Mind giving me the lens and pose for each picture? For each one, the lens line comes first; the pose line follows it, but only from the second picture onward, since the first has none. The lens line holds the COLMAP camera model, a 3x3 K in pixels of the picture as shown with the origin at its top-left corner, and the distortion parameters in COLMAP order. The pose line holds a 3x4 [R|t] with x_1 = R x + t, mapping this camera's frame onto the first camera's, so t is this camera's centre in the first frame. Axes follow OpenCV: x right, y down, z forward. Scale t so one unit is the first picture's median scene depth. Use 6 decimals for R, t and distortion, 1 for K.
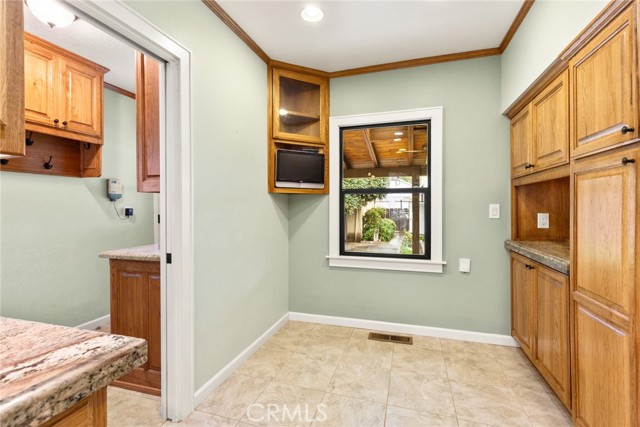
lens RADIAL K [[281.3, 0, 320.3], [0, 281.3, 204.5], [0, 0, 1]] dist [0.000661, -0.000007]
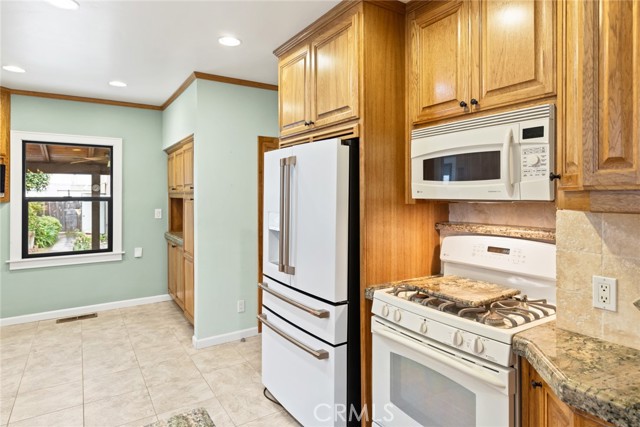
lens RADIAL K [[362.5, 0, 321.3], [0, 362.5, 197.5], [0, 0, 1]] dist [0.003433, 0.000415]
pose [[0.623377, -0.002575, 0.781917, -0.329411], [-0.008657, 0.999911, 0.010195, -0.084221], [-0.781873, -0.013124, 0.623299, -0.826608]]
